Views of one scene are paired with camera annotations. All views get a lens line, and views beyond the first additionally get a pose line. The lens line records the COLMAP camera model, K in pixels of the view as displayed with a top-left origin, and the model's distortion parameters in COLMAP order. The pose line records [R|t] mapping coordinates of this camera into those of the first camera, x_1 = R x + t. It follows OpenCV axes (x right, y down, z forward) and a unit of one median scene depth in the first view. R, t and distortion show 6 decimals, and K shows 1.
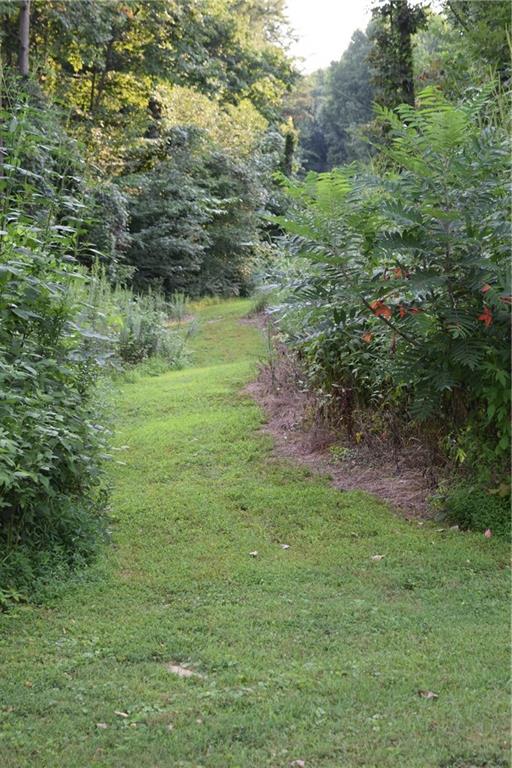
lens RADIAL K [[1795.9, 0, 256.0], [0, 1795.9, 384.0], [0, 0, 1]] dist [-0.017757, -0.462593]
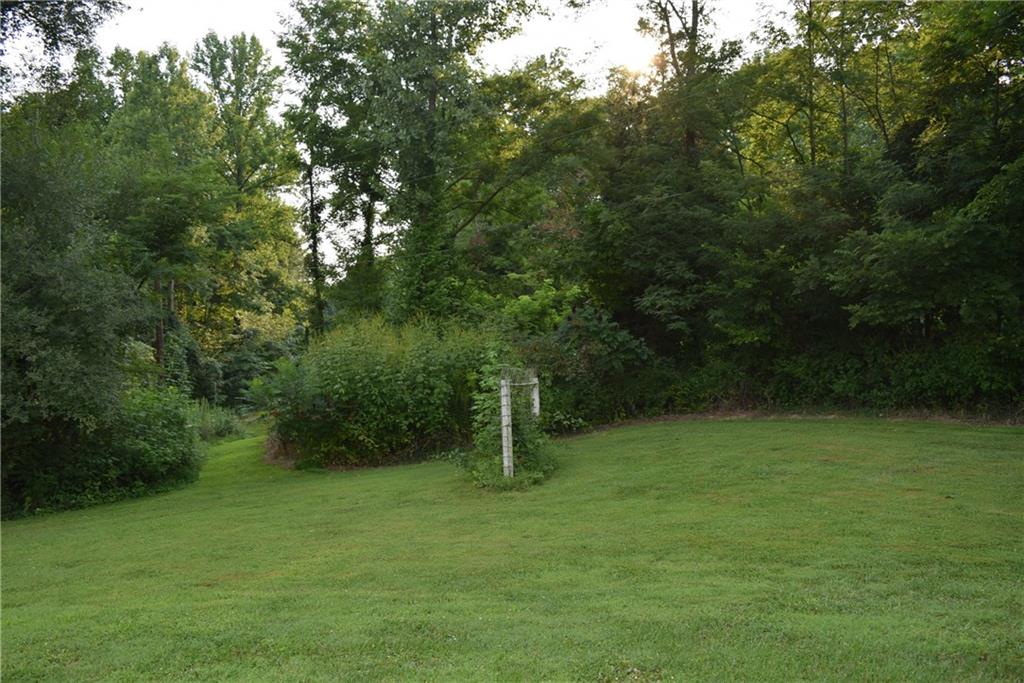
lens RADIAL K [[795.6, 0, 501.9], [0, 795.6, 341.9], [0, 0, 1]] dist [-0.009919, 0.004944]
pose [[0.964482, -0.026844, 0.262783, 0.019483], [0.058743, 0.991708, -0.114296, 0.005737], [-0.257535, 0.125673, 0.958061, -0.151265]]
